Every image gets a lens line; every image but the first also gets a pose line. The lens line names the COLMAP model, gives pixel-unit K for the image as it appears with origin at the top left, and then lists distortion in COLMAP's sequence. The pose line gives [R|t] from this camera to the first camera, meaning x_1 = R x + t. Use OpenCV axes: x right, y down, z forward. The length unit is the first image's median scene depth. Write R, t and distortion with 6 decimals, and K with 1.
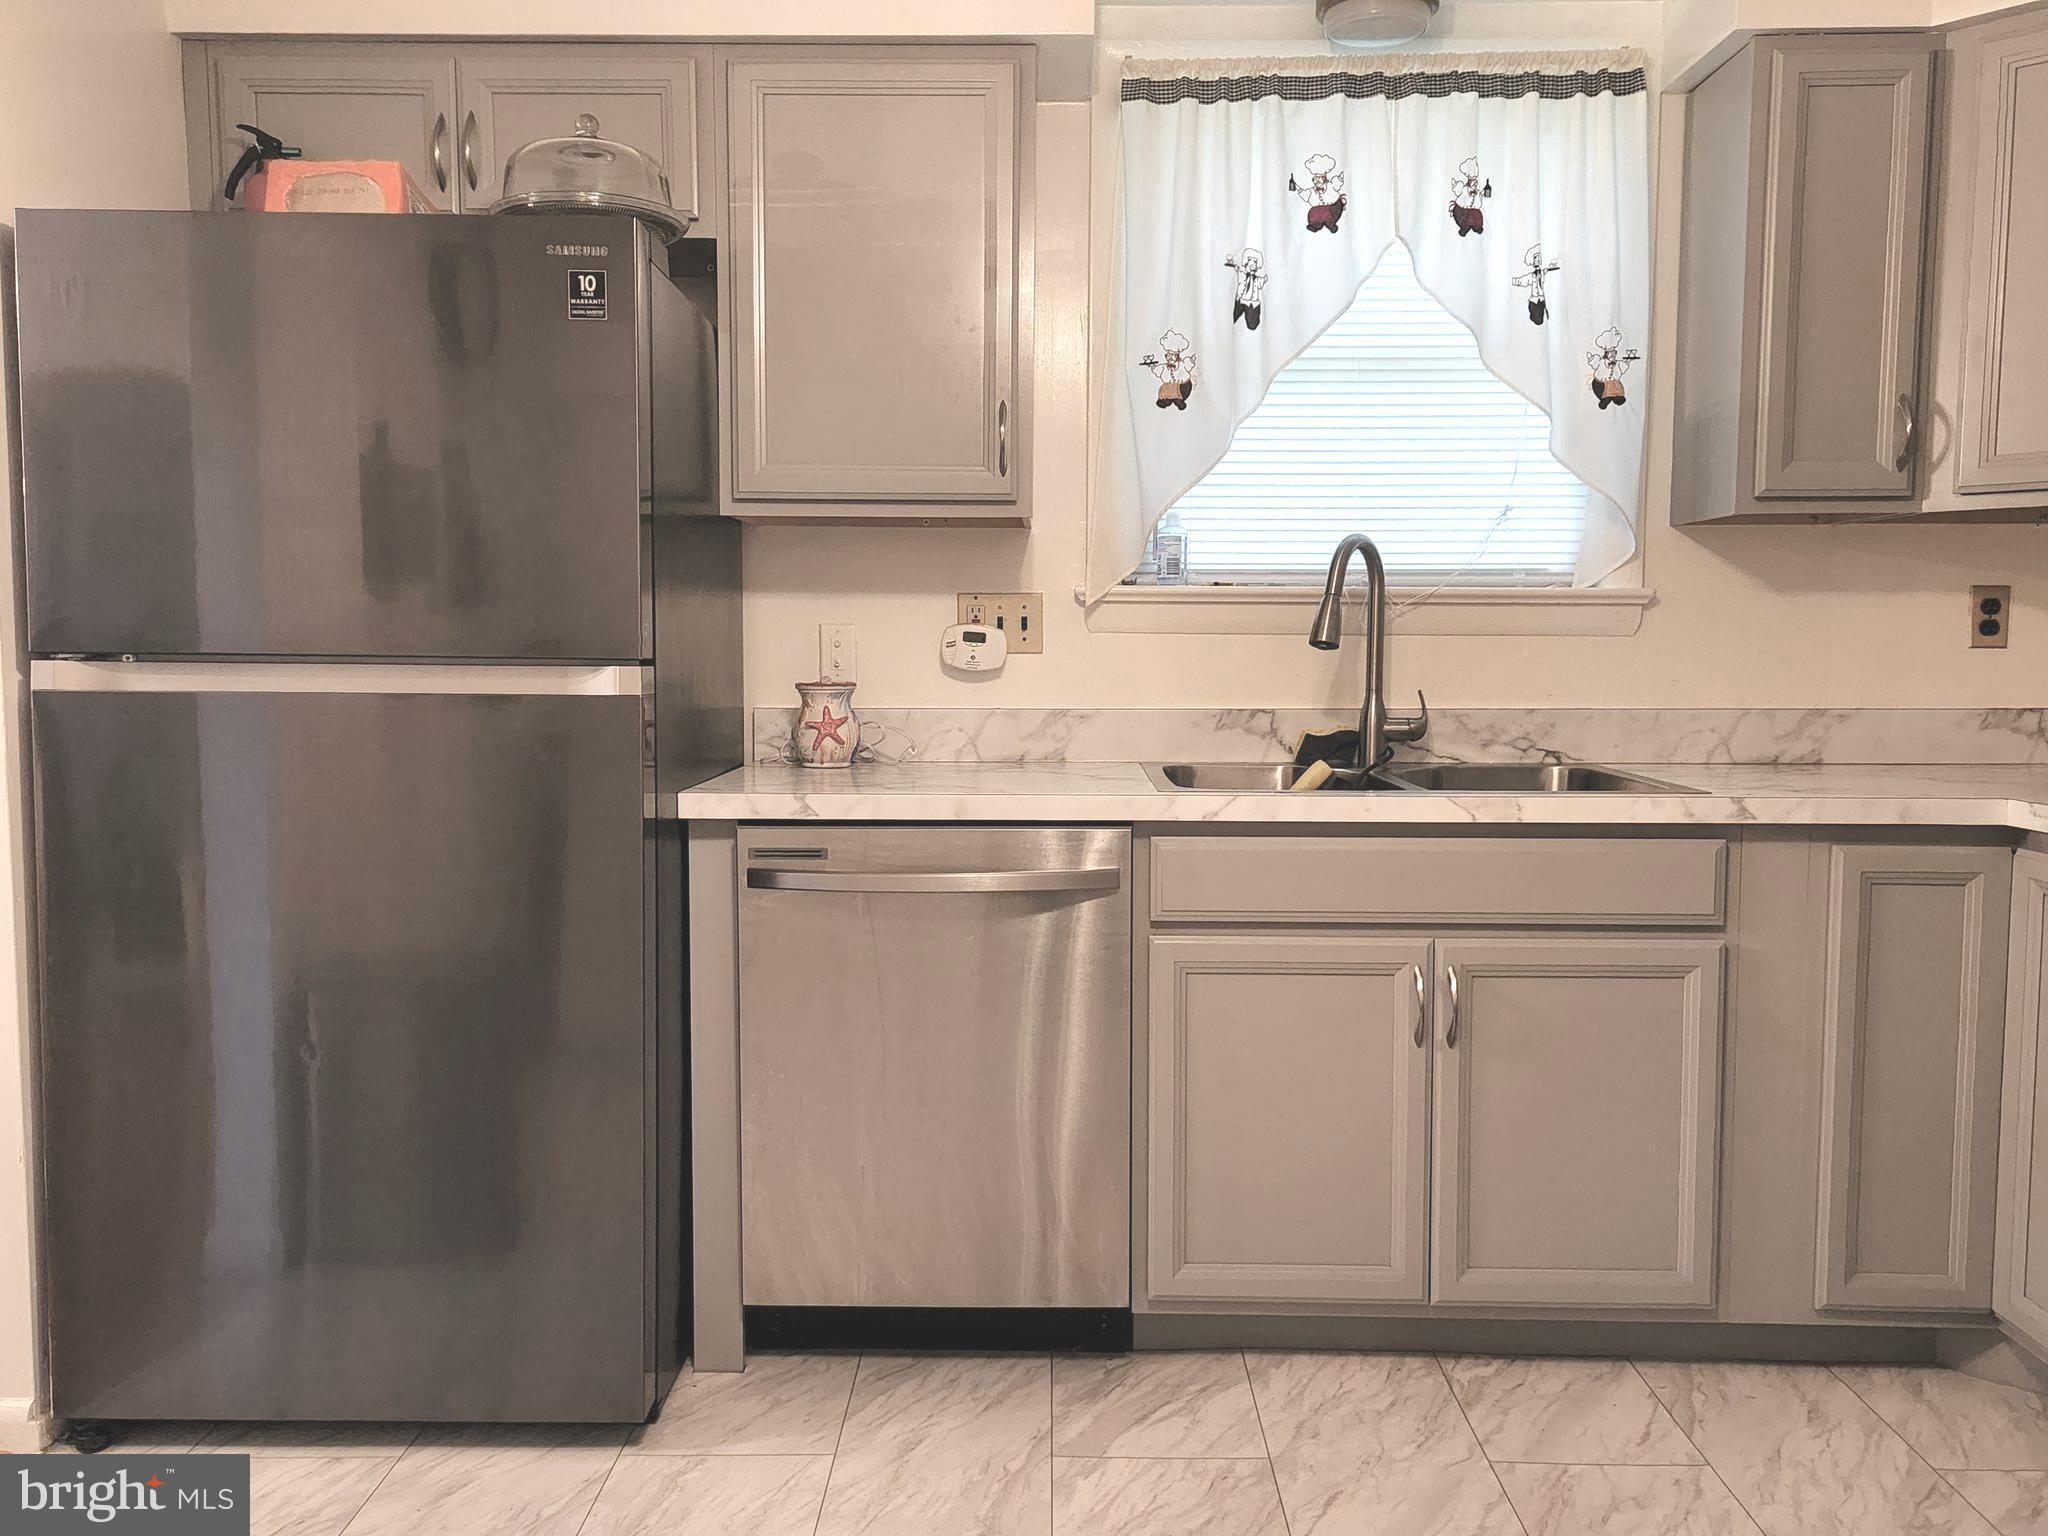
lens RADIAL K [[1644.9, 0, 1024.0], [0, 1644.9, 768.0], [0, 0, 1]] dist [0.081881, -0.089862]
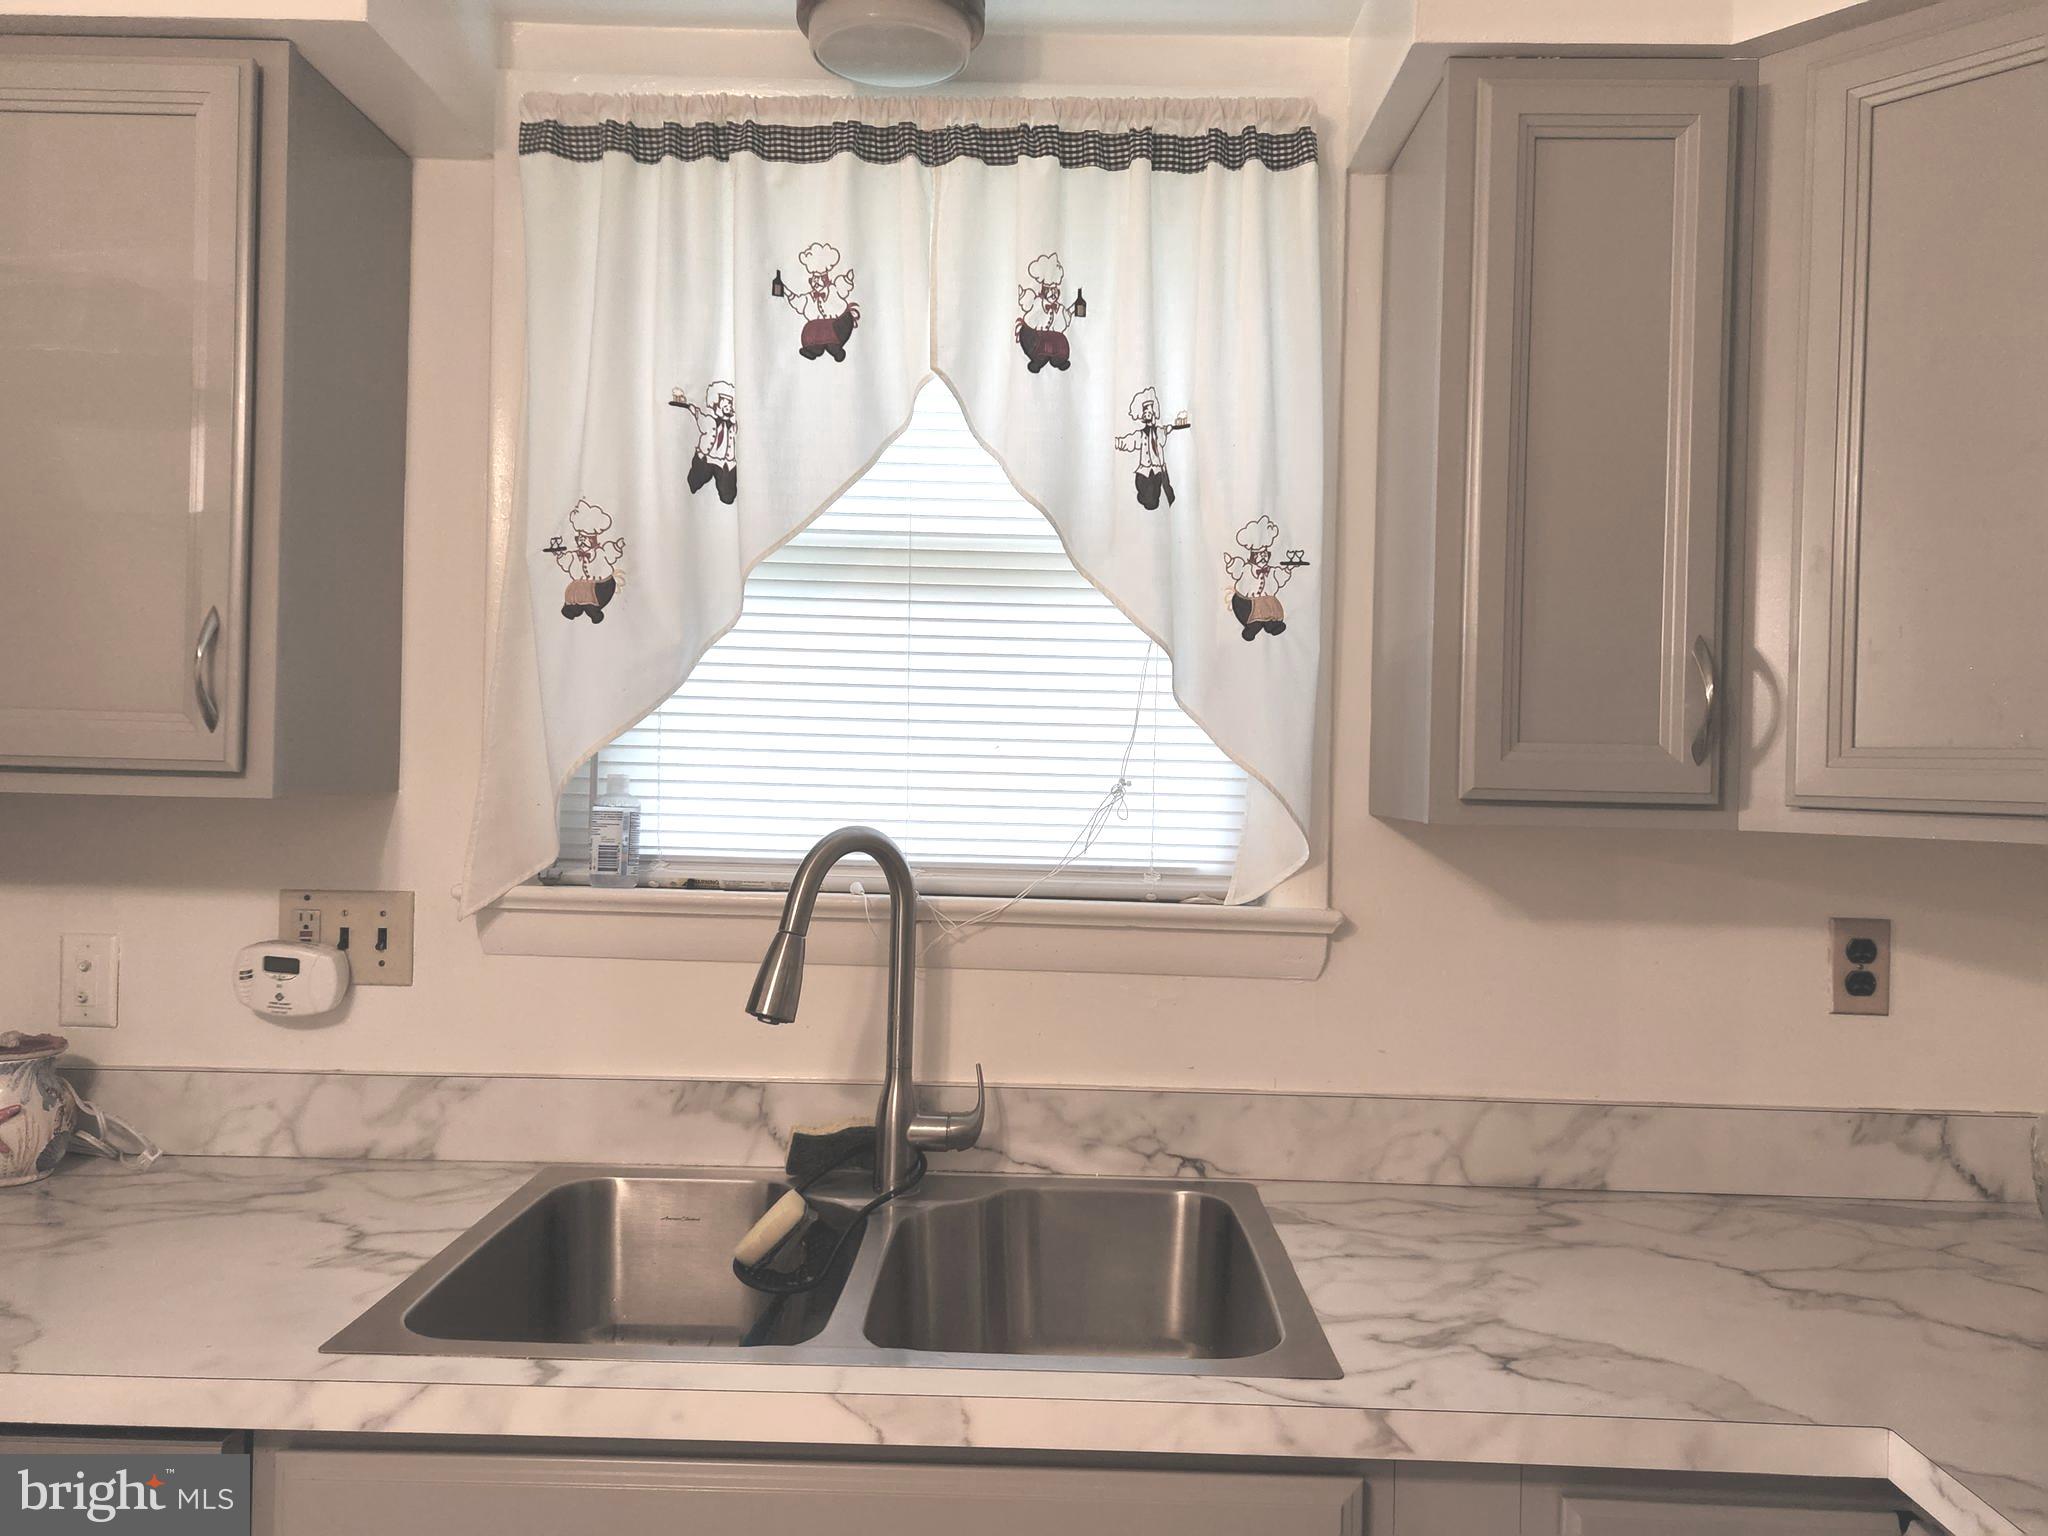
lens RADIAL K [[1504.2, 0, 1024.0], [0, 1504.2, 768.0], [0, 0, 1]] dist [0.077245, -0.072249]
pose [[0.999766, 0.021126, 0.004726, 0.258938], [-0.020687, 0.996662, -0.078980, -0.118454], [-0.006379, 0.078864, 0.996865, 0.421991]]
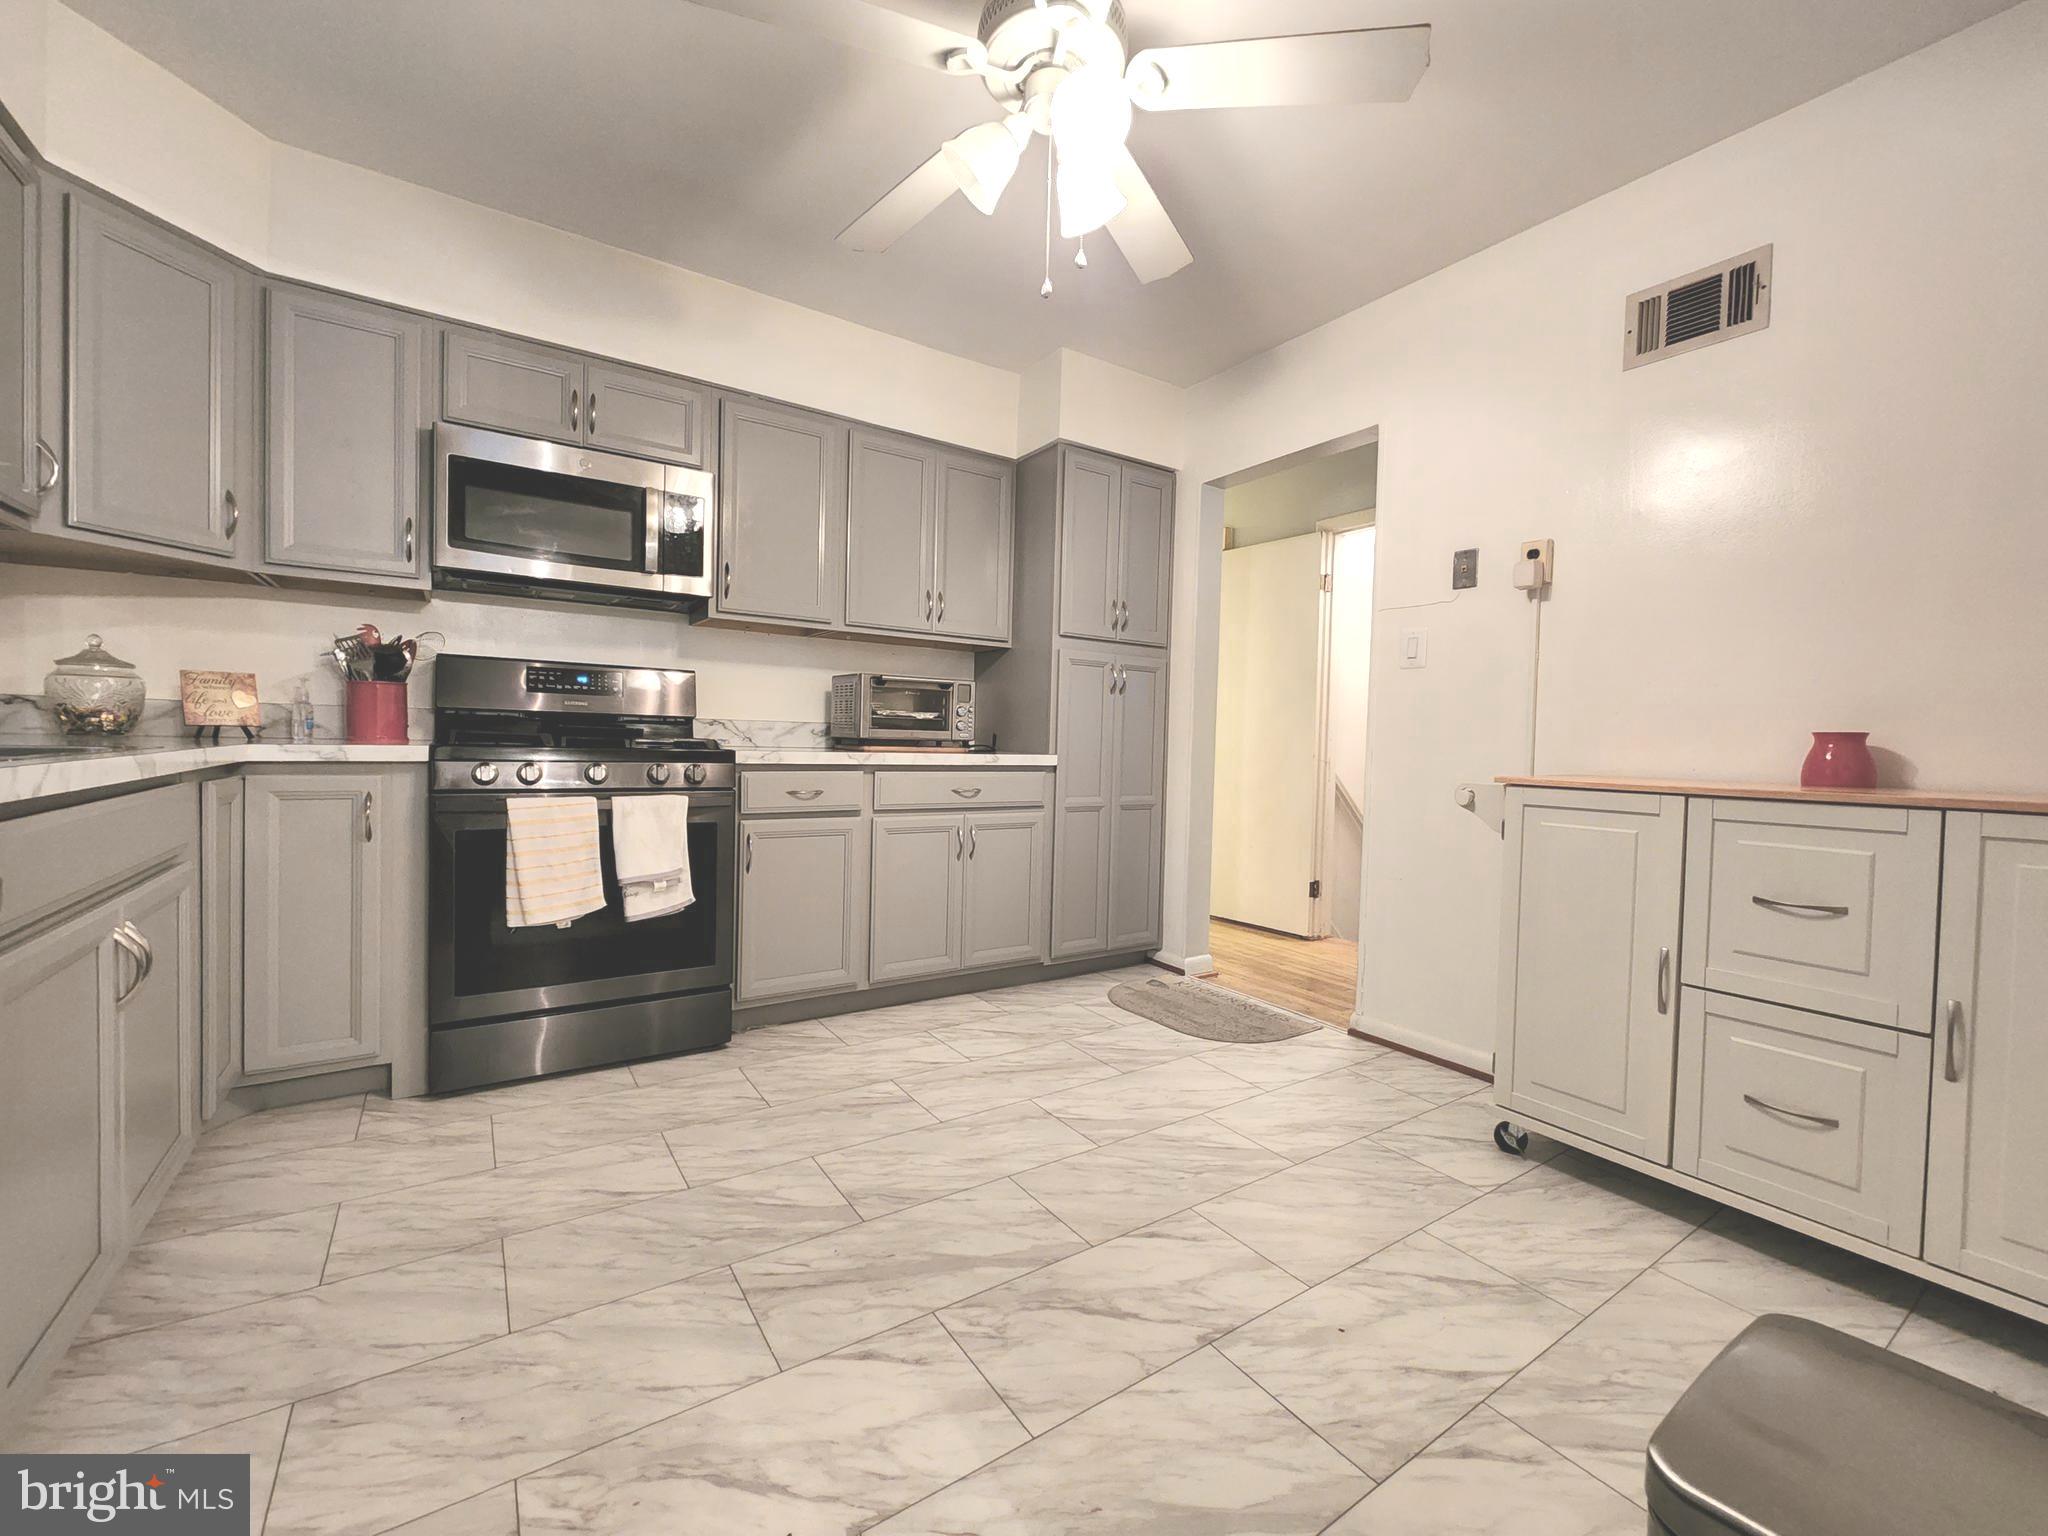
lens RADIAL K [[835.5, 0, 1033.0], [0, 835.5, 759.8], [0, 0, 1]] dist [-0.001070, -0.000363]
pose [[-0.570079, -0.039035, 0.820662, -0.403044], [0.037168, 0.996623, 0.073224, 0.002401], [-0.820749, 0.072246, -0.566703, 0.699759]]
